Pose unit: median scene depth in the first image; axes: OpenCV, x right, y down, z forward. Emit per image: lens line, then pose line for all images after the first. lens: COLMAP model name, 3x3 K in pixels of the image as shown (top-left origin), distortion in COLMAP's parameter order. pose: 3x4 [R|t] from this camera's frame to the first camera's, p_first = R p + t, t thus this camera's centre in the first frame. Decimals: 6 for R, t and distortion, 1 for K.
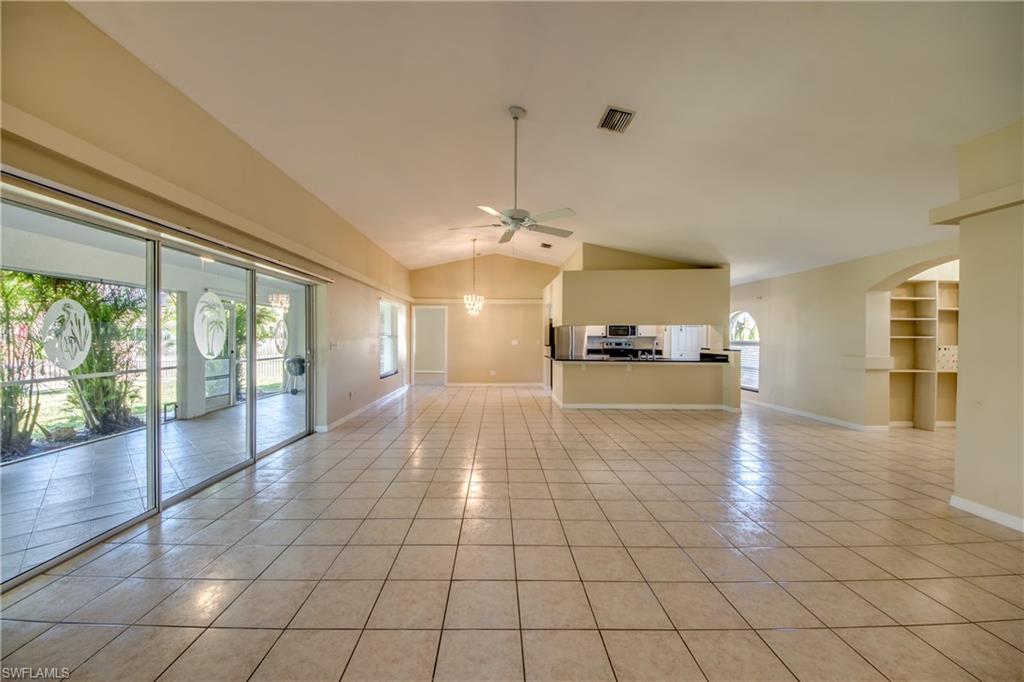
lens RADIAL K [[389.7, 0, 495.8], [0, 389.7, 343.4], [0, 0, 1]] dist [0.001809, -0.004059]
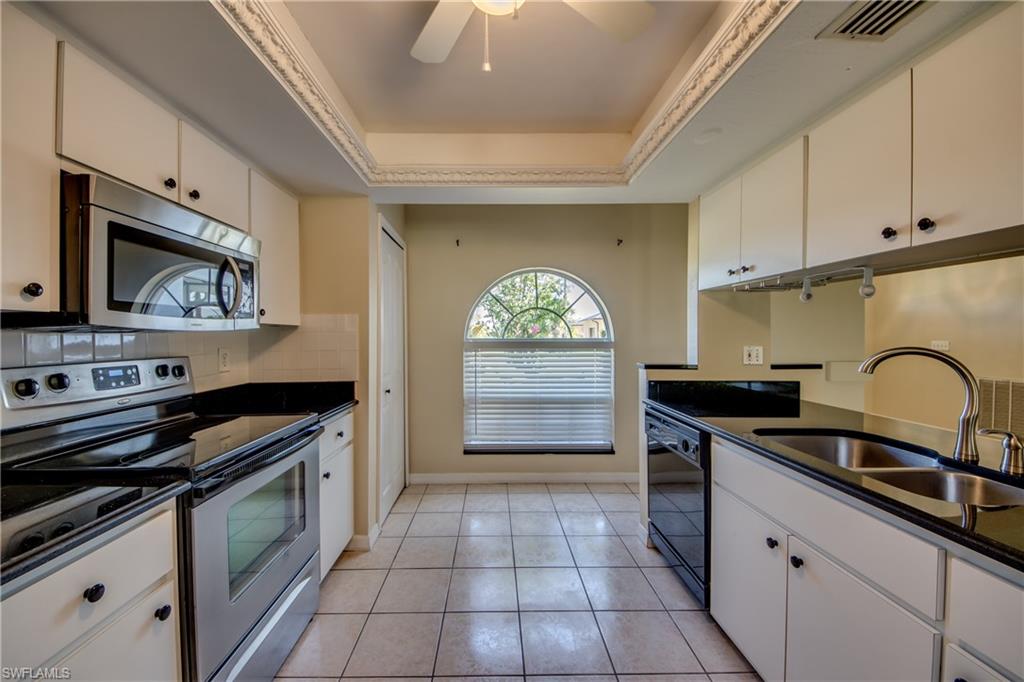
lens RADIAL K [[389.7, 0, 506.0], [0, 389.7, 336.5], [0, 0, 1]] dist [0.001809, -0.004059]
pose [[-0.042838, -0.009664, 0.999035, 0.219669], [0.014002, 0.999849, 0.010272, -0.015007], [-0.998984, 0.014428, -0.042696, 1.110863]]
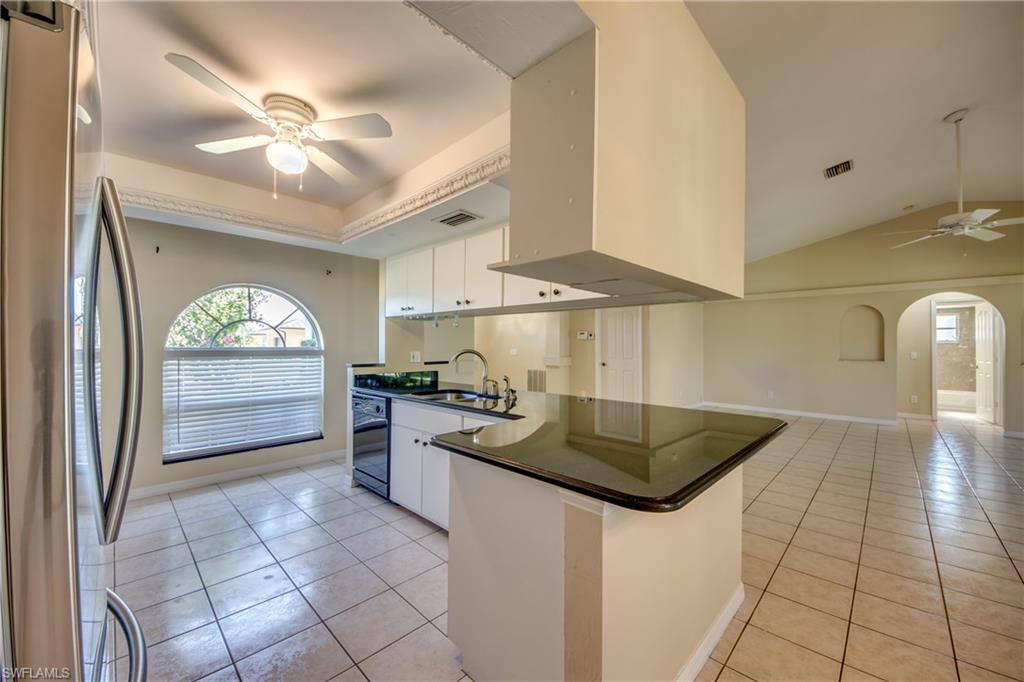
lens RADIAL K [[389.7, 0, 502.6], [0, 389.7, 342.3], [0, 0, 1]] dist [0.001809, -0.004059]
pose [[-0.710572, -0.001854, 0.703622, 0.072928], [0.002524, 0.999983, 0.005184, -0.016077], [-0.703620, 0.005459, -0.710556, 1.189488]]
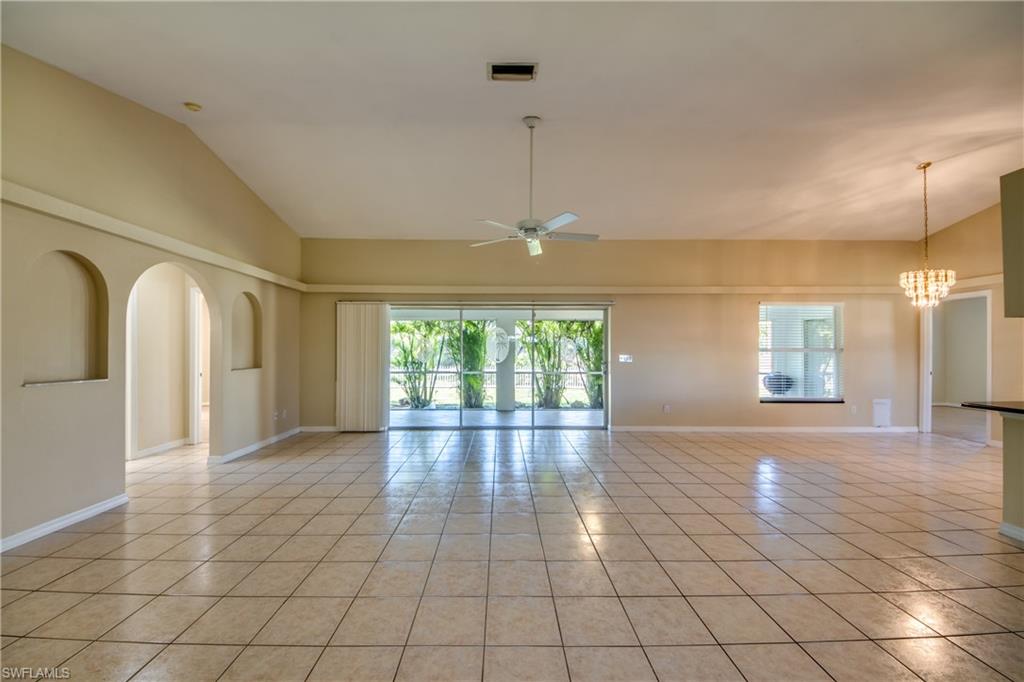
lens RADIAL K [[389.7, 0, 512.5], [0, 389.7, 353.2], [0, 0, 1]] dist [0.001809, -0.004059]
pose [[0.036472, 0.001404, -0.999334, 0.474307], [-0.016637, 0.999861, 0.000798, -0.002214], [0.999196, 0.016597, 0.036491, 0.446533]]
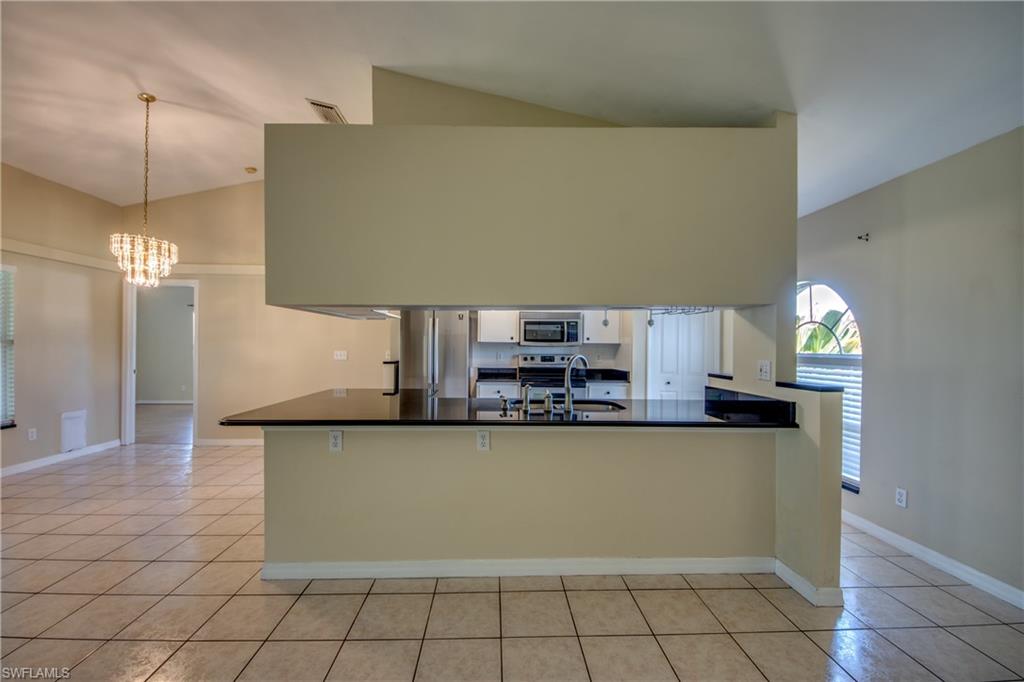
lens RADIAL K [[433.0, 0, 506.5], [0, 433.0, 342.7], [0, 0, 1]] dist [-0.001724, -0.001770]
pose [[0.999353, 0.003642, 0.035790, 0.310689], [-0.002774, 0.999702, -0.024270, -0.006710], [-0.035868, 0.024155, 0.999065, 0.581109]]
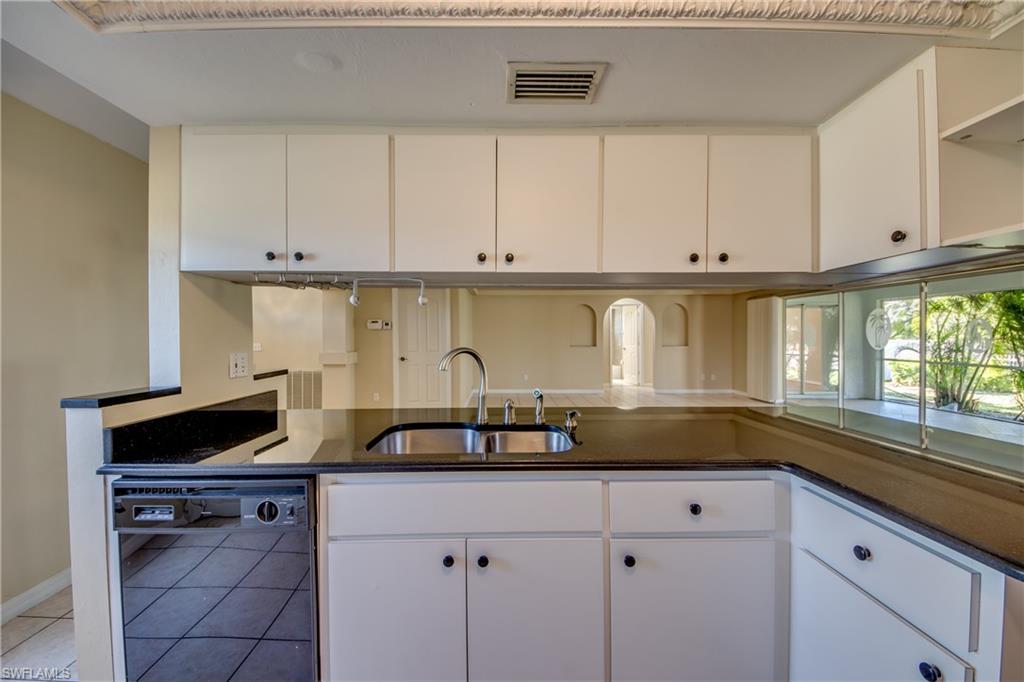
lens RADIAL K [[389.7, 0, 500.4], [0, 389.7, 339.0], [0, 0, 1]] dist [0.001809, -0.004059]
pose [[-0.999975, -0.000556, -0.007072, 0.358074], [-0.000717, 0.999743, 0.022674, -0.016233], [0.007058, 0.022678, -0.999718, 1.145482]]
